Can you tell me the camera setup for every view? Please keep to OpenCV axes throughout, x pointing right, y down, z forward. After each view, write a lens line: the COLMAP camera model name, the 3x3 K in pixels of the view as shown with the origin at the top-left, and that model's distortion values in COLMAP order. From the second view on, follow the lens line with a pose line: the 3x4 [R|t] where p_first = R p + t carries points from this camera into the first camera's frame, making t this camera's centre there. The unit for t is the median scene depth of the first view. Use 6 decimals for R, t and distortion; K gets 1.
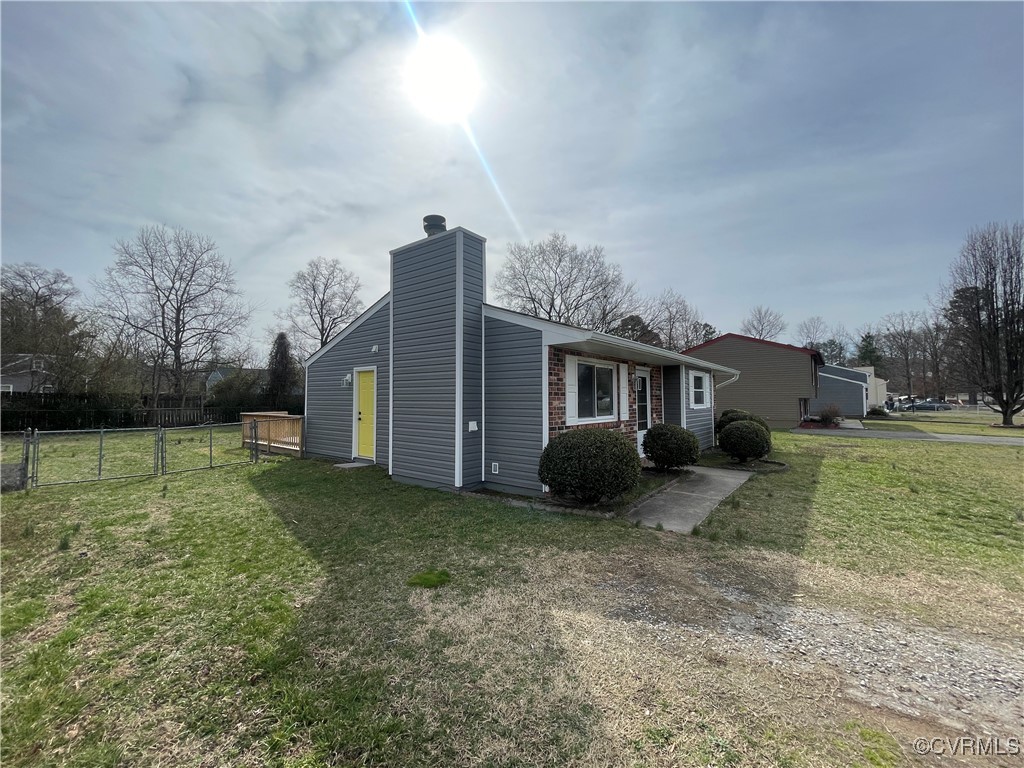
lens RADIAL K [[415.1, 0, 510.5], [0, 415.1, 381.1], [0, 0, 1]] dist [-0.009384, 0.004079]
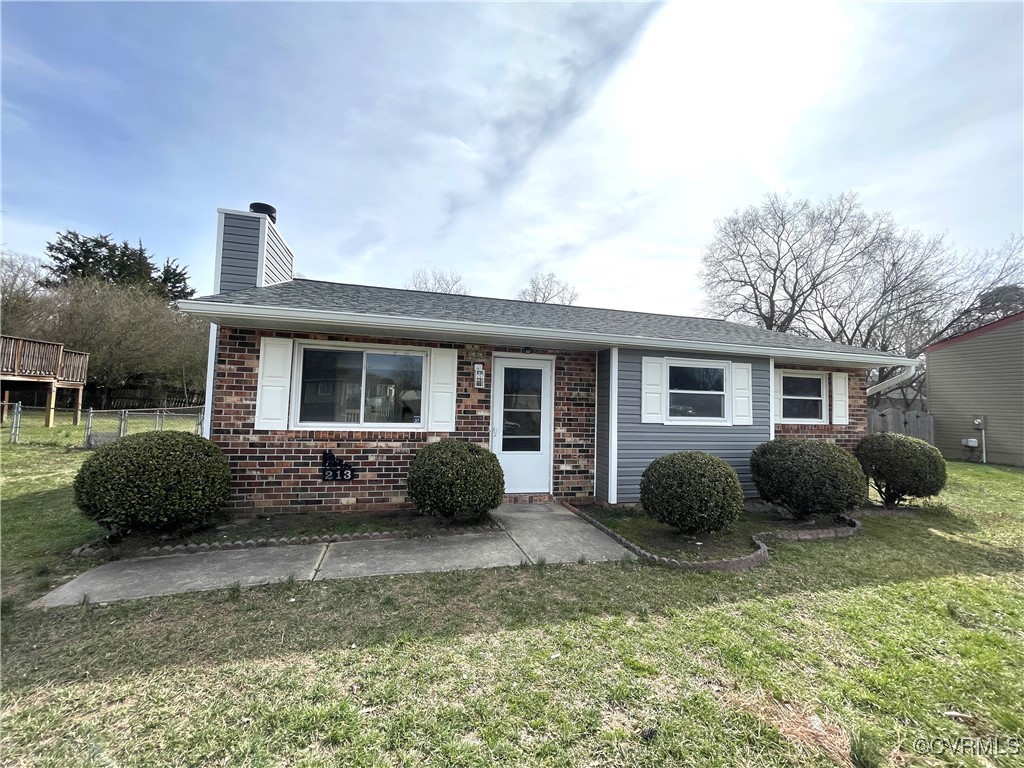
lens RADIAL K [[415.1, 0, 510.5], [0, 415.1, 381.1], [0, 0, 1]] dist [-0.009384, 0.004079]
pose [[0.802610, -0.006019, -0.596473, 0.144327], [-0.006440, 0.999803, -0.018754, 0.004383], [0.596469, 0.018894, 0.802414, 0.099553]]
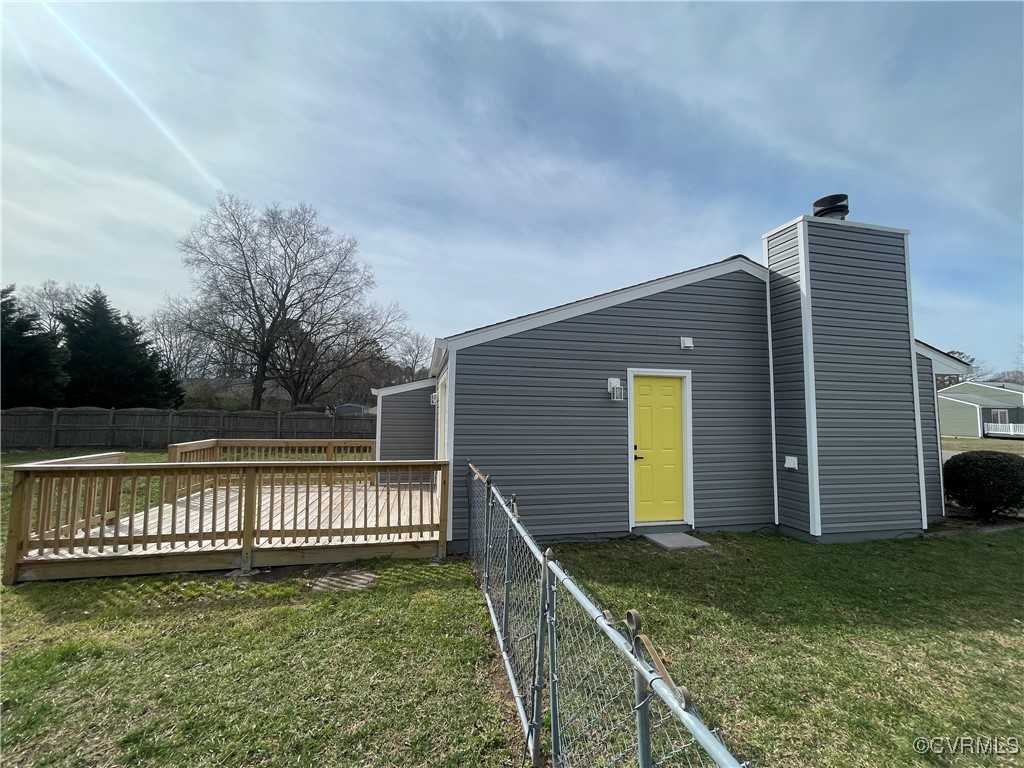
lens RADIAL K [[415.1, 0, 510.5], [0, 415.1, 381.1], [0, 0, 1]] dist [-0.009384, 0.004079]
pose [[0.634452, 0.071656, 0.769634, -0.191702], [-0.046043, 0.997429, -0.054908, 0.005199], [-0.771590, -0.000600, 0.636120, 0.159454]]
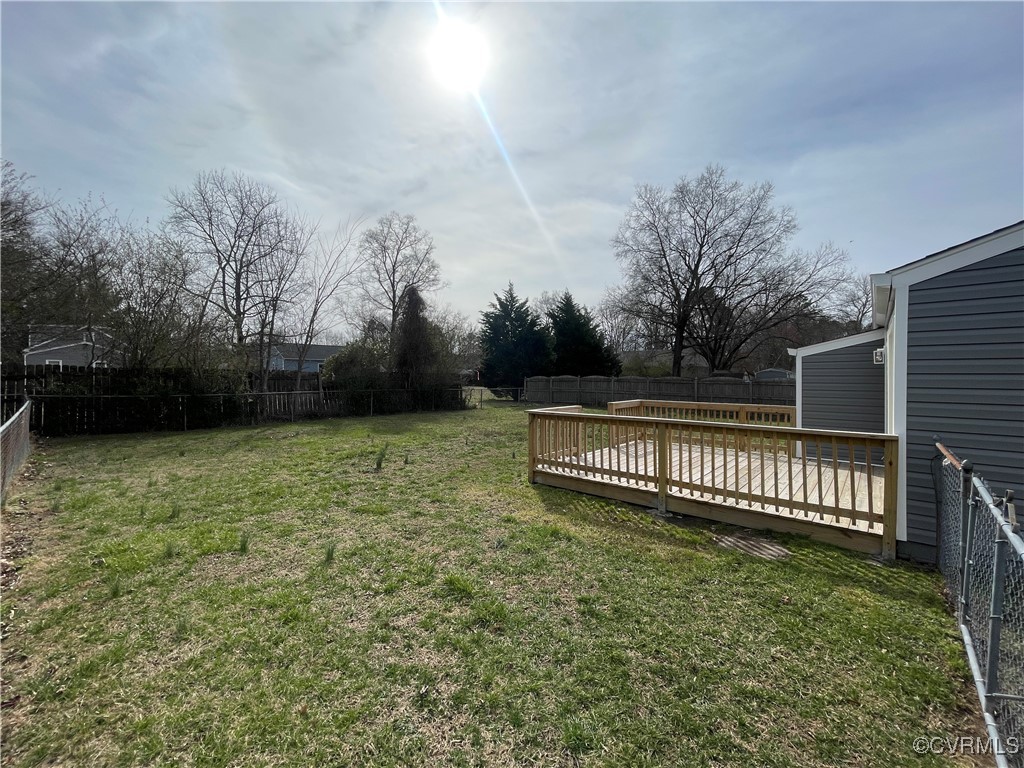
lens RADIAL K [[415.1, 0, 510.5], [0, 415.1, 381.1], [0, 0, 1]] dist [-0.009384, 0.004079]
pose [[0.998601, 0.005461, -0.052600, -0.188541], [-0.002840, 0.998757, 0.049773, 0.006278], [0.052807, -0.049554, 0.997375, 0.156300]]
